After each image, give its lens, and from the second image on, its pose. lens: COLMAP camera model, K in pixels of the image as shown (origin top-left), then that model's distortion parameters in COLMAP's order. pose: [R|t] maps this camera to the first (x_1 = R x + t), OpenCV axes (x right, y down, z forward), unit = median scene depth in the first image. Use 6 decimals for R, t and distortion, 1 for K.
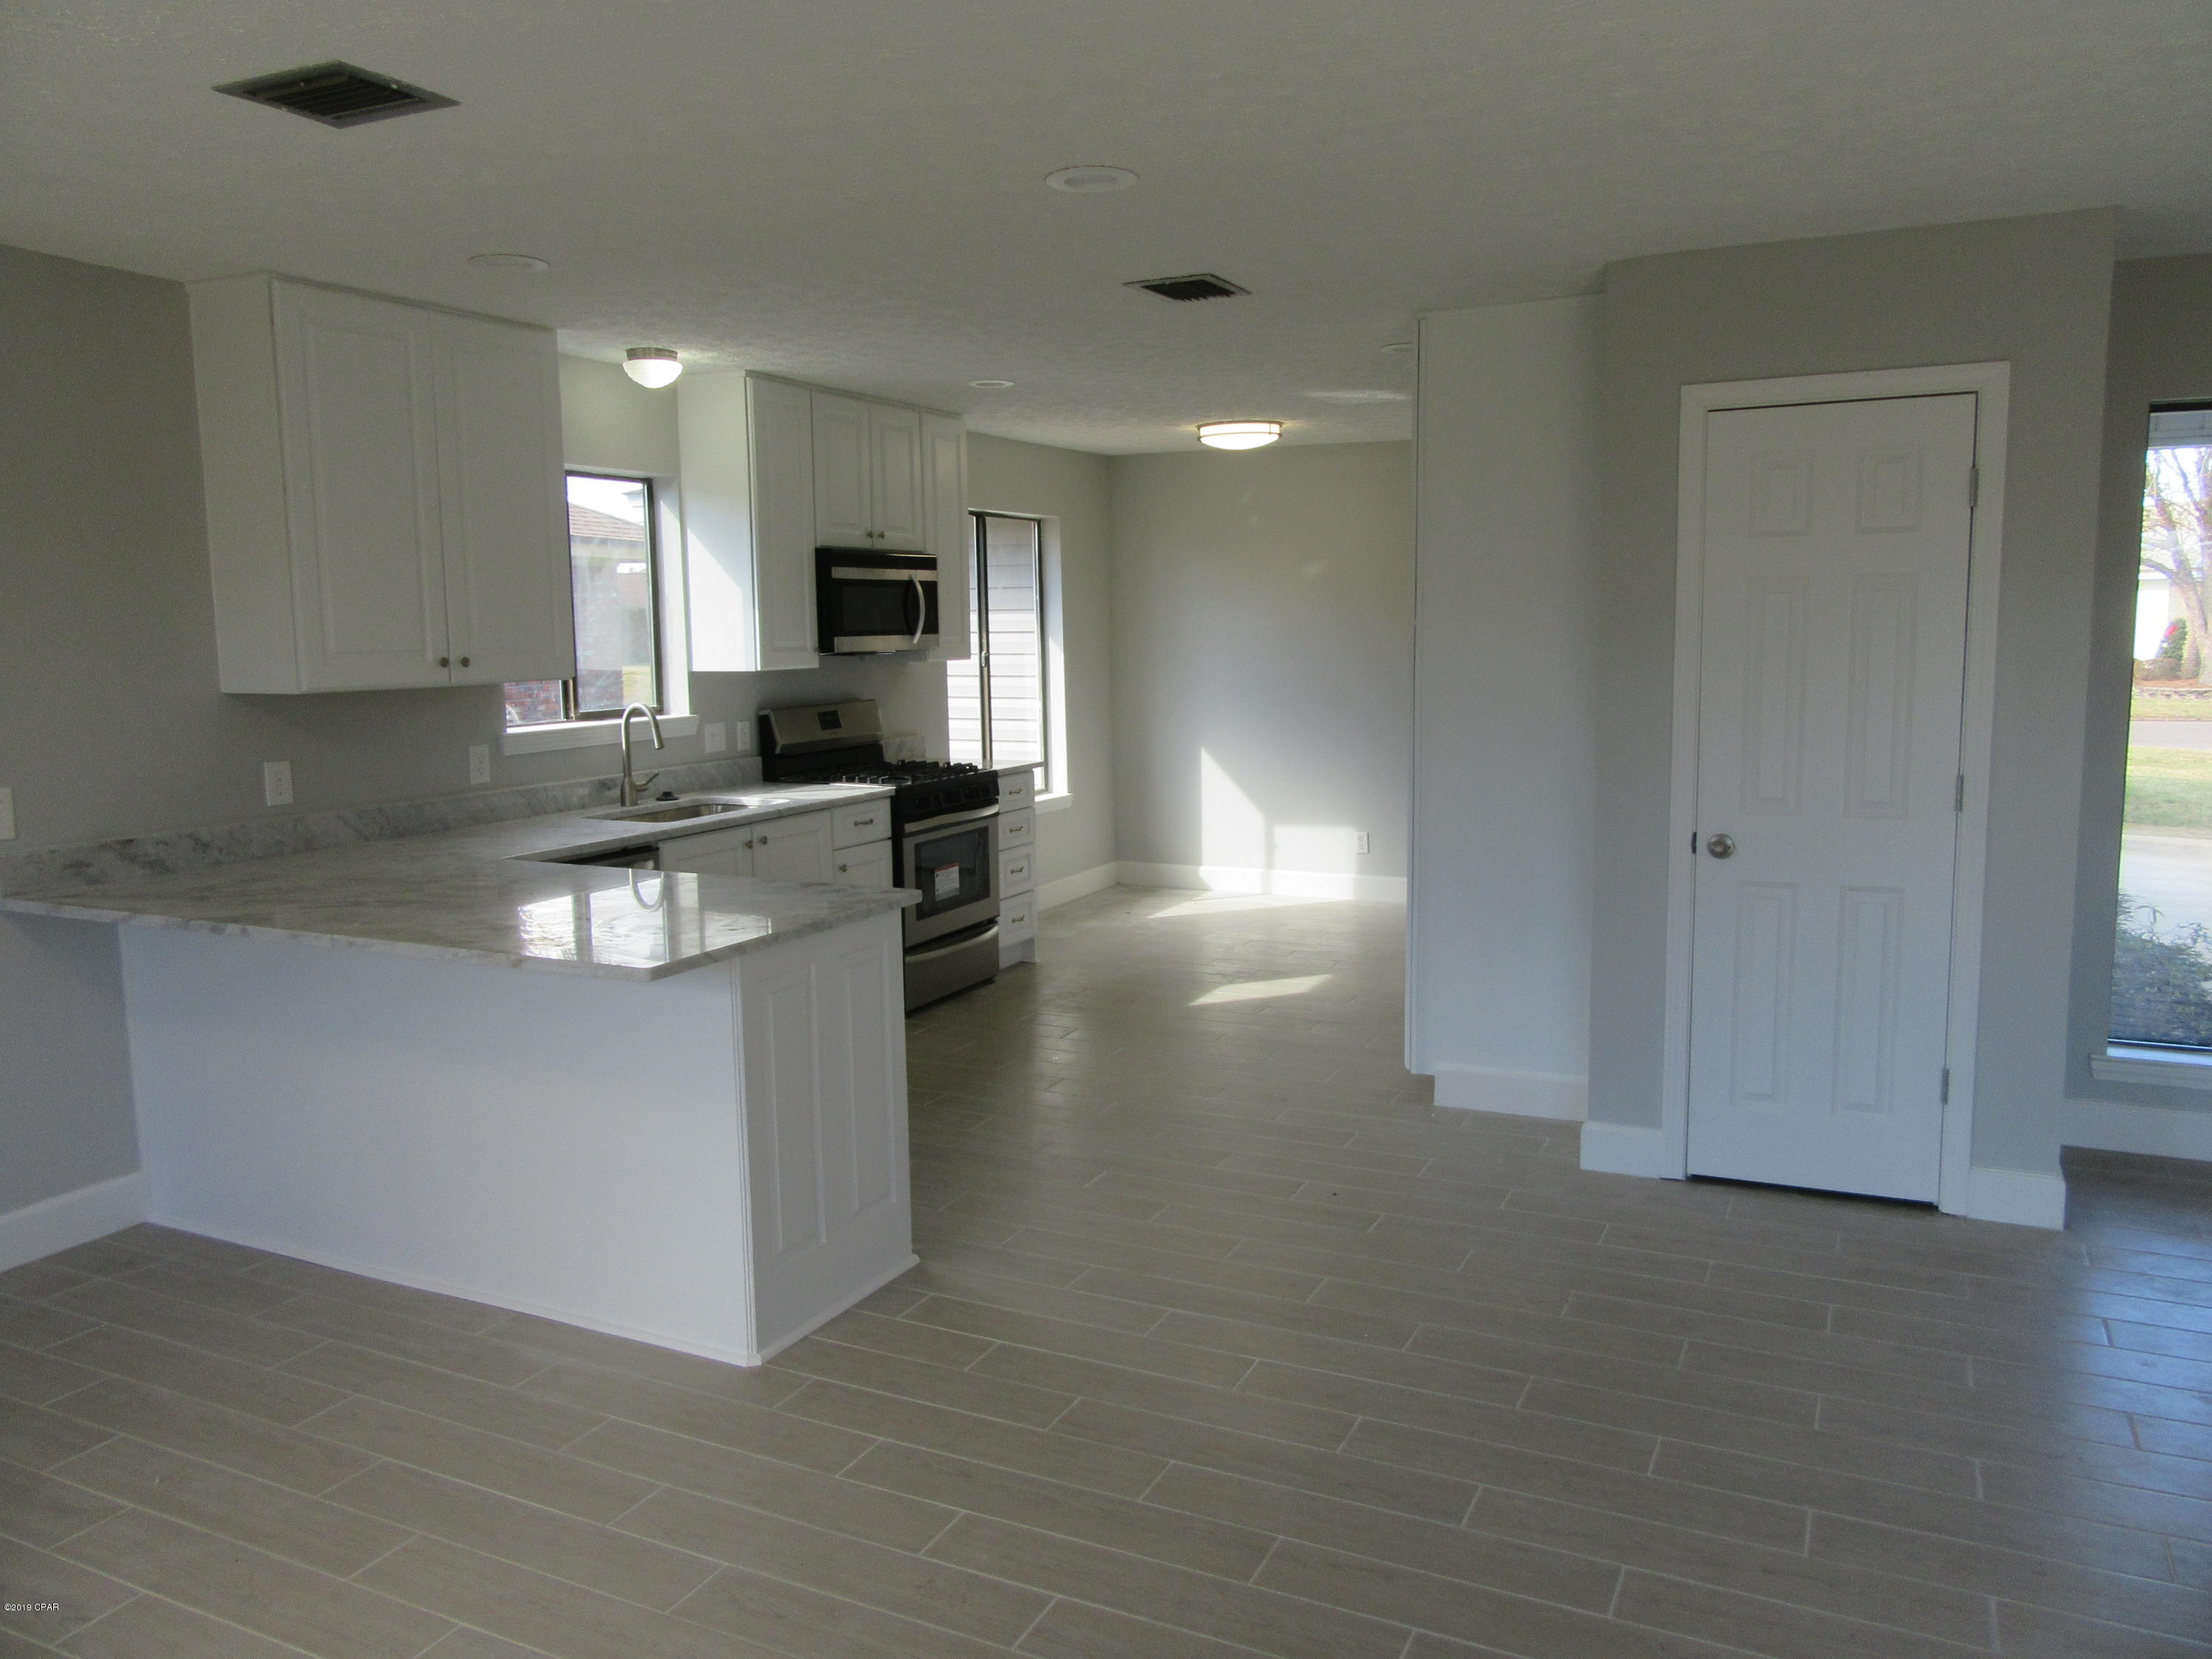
lens RADIAL K [[1642.1, 0, 1111.7], [0, 1642.1, 840.5], [0, 0, 1]] dist [-0.010229, -0.007066]
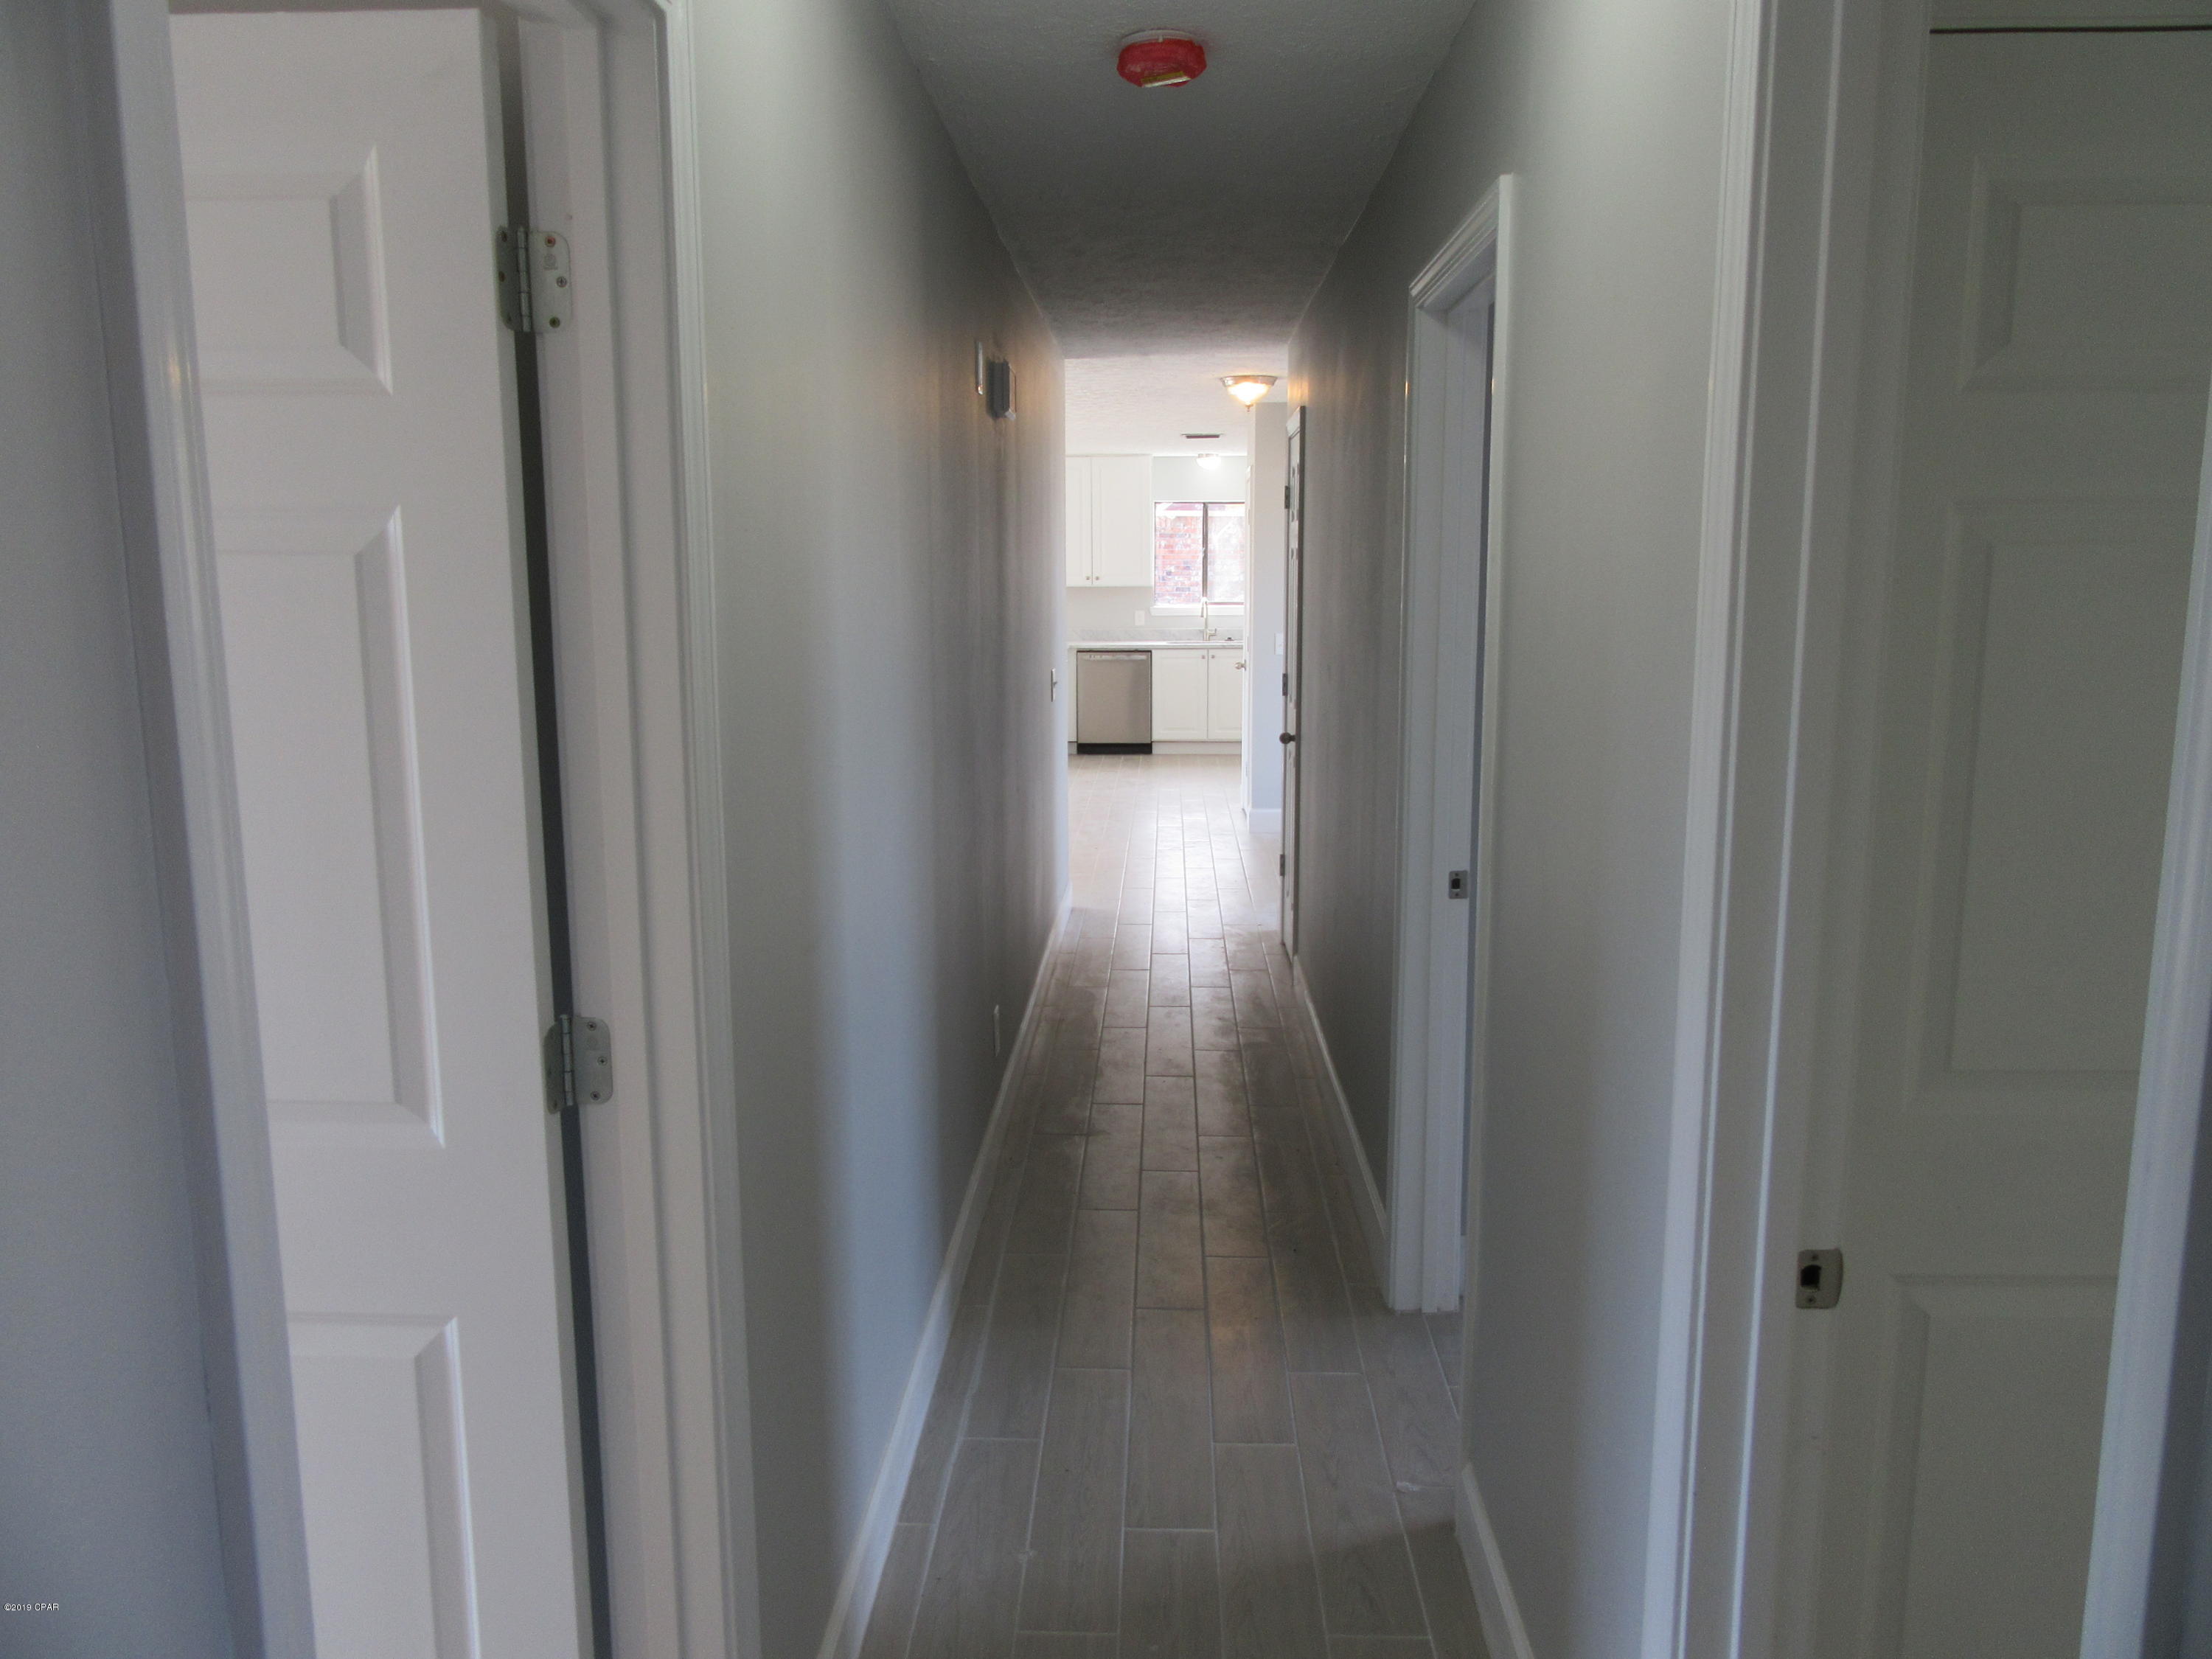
lens RADIAL K [[1642.1, 0, 1106.4], [0, 1642.1, 832.1], [0, 0, 1]] dist [-0.010229, -0.007066]
pose [[0.401972, 0.152366, -0.902886, 2.311878], [-0.119652, 0.986344, 0.113180, 0.001493], [0.907801, 0.062537, 0.414713, -0.151669]]
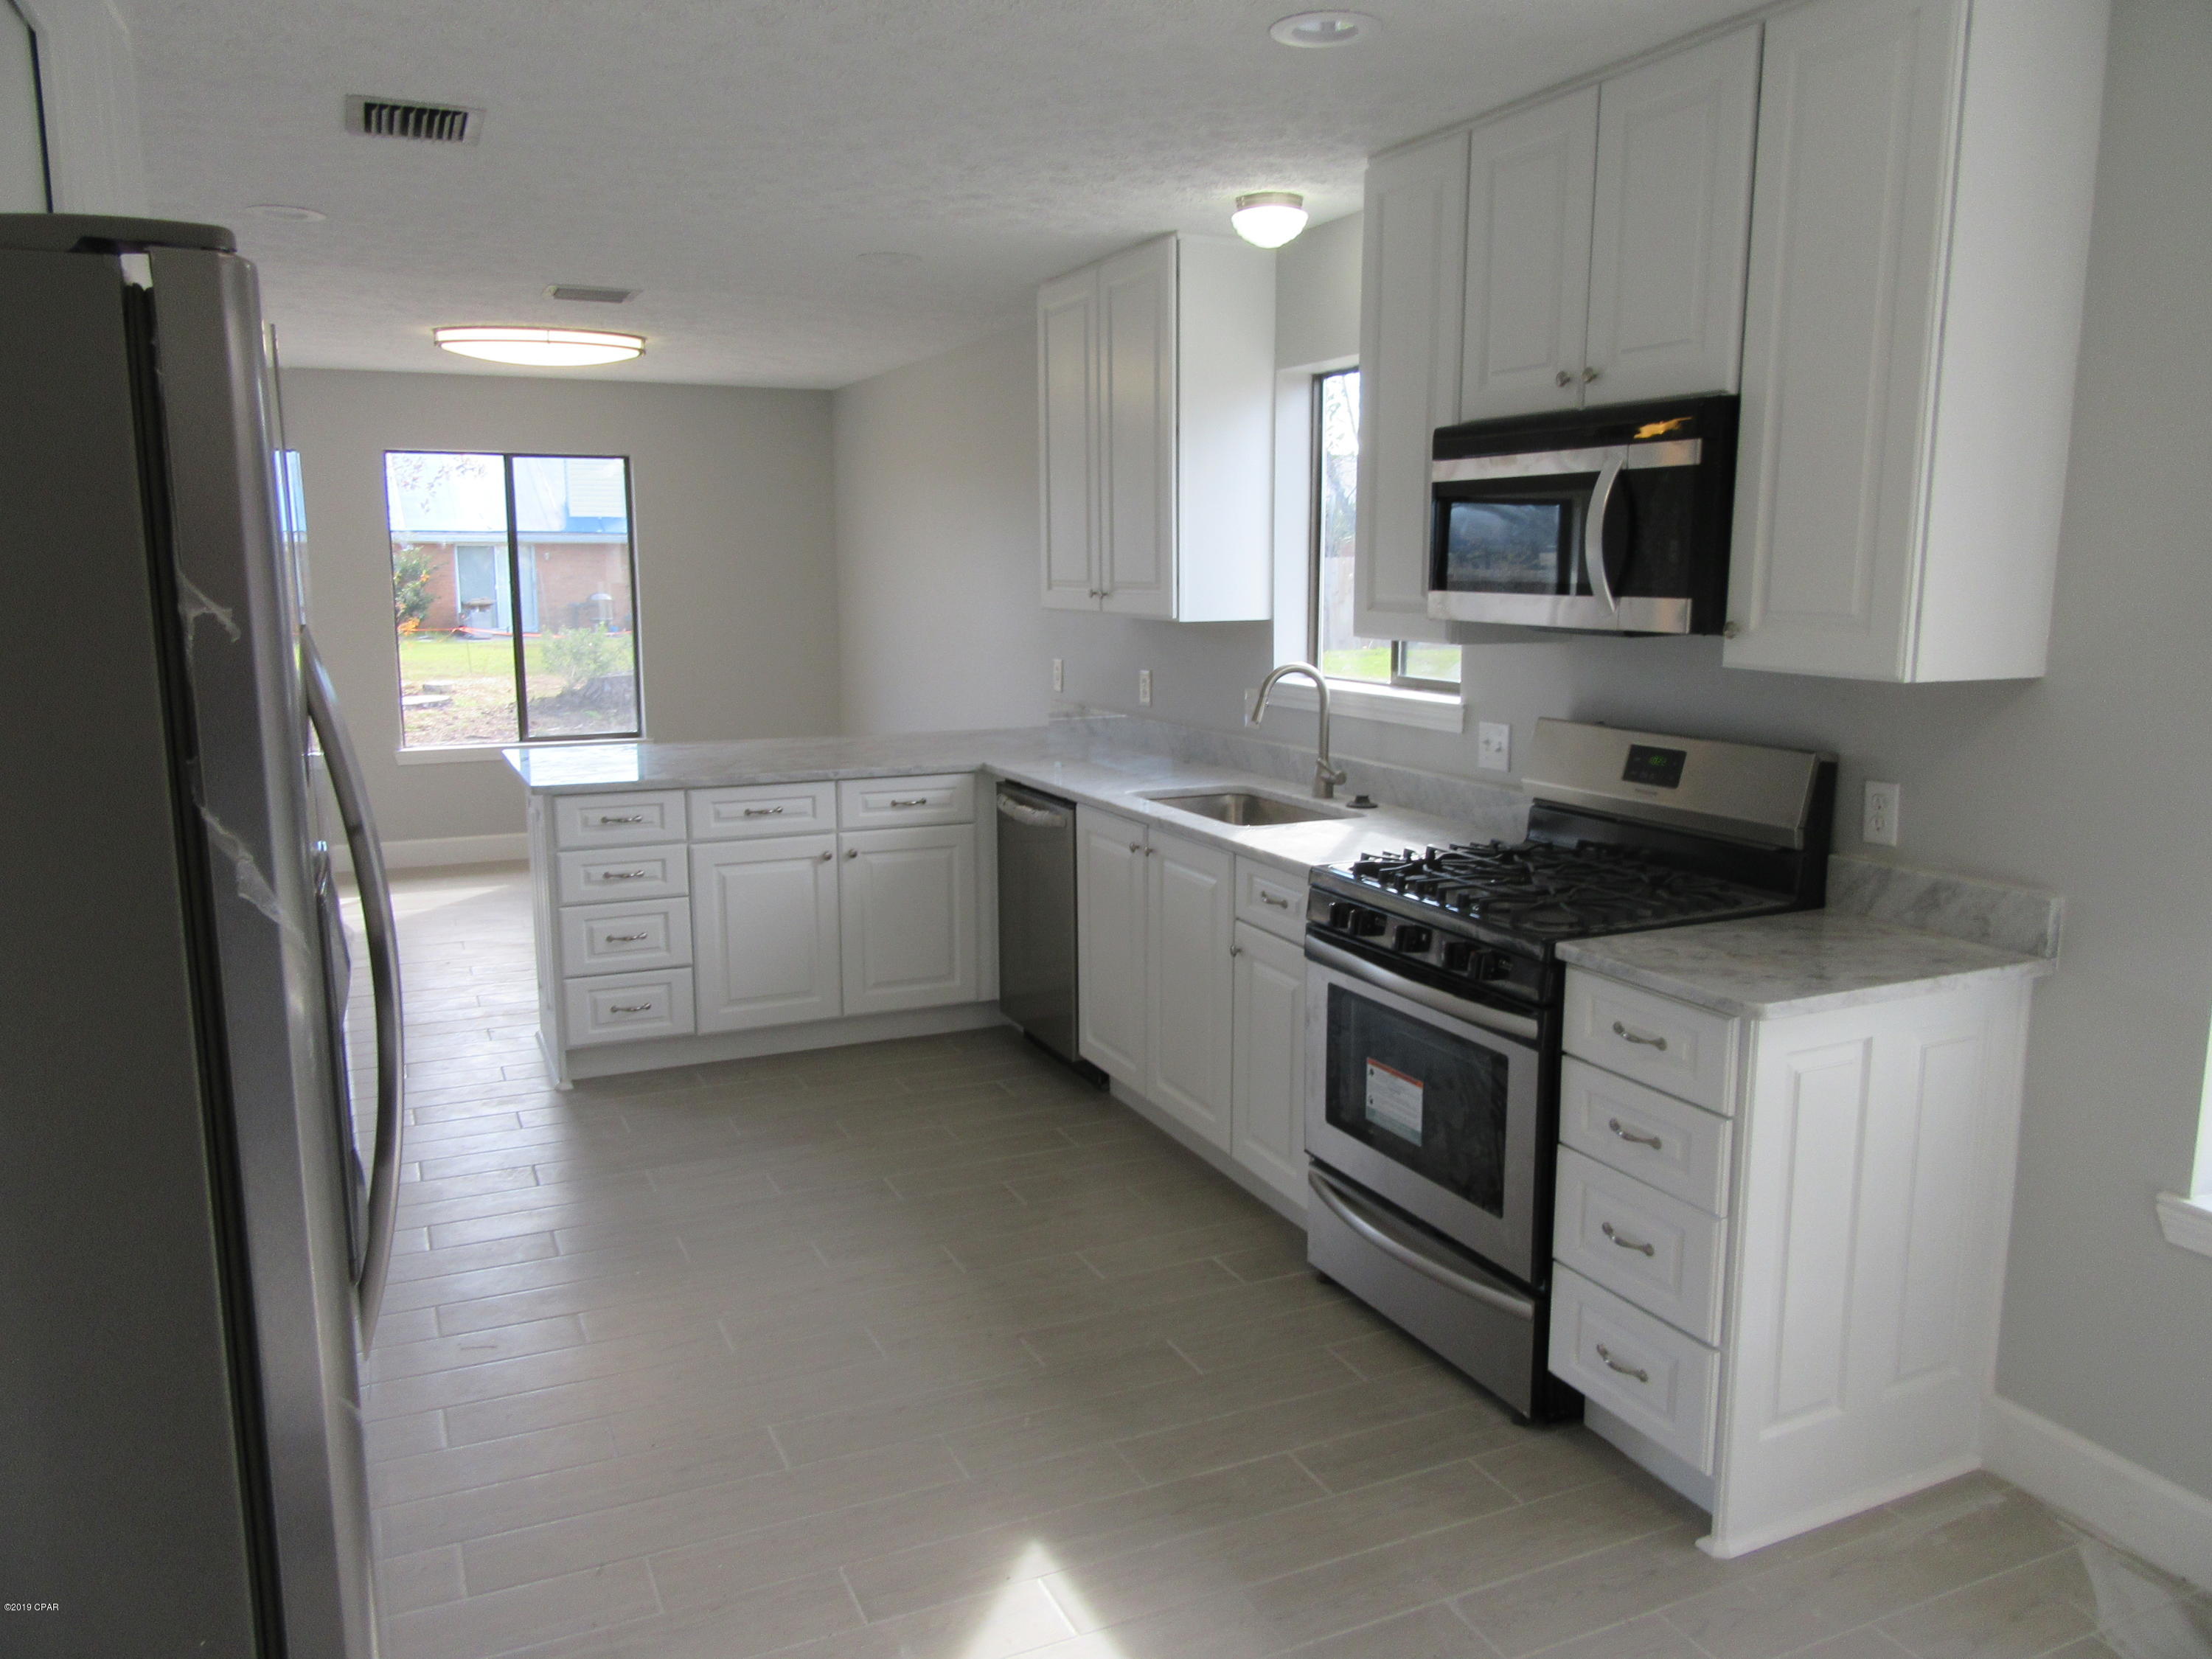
lens RADIAL K [[1642.1, 0, 1113.2], [0, 1642.1, 832.6], [0, 0, 1]] dist [-0.010229, -0.007066]
pose [[-0.638798, 0.142162, -0.756126, 0.437597], [-0.091351, 0.961814, 0.258010, -0.239199], [0.763932, 0.233889, -0.601418, 1.704067]]
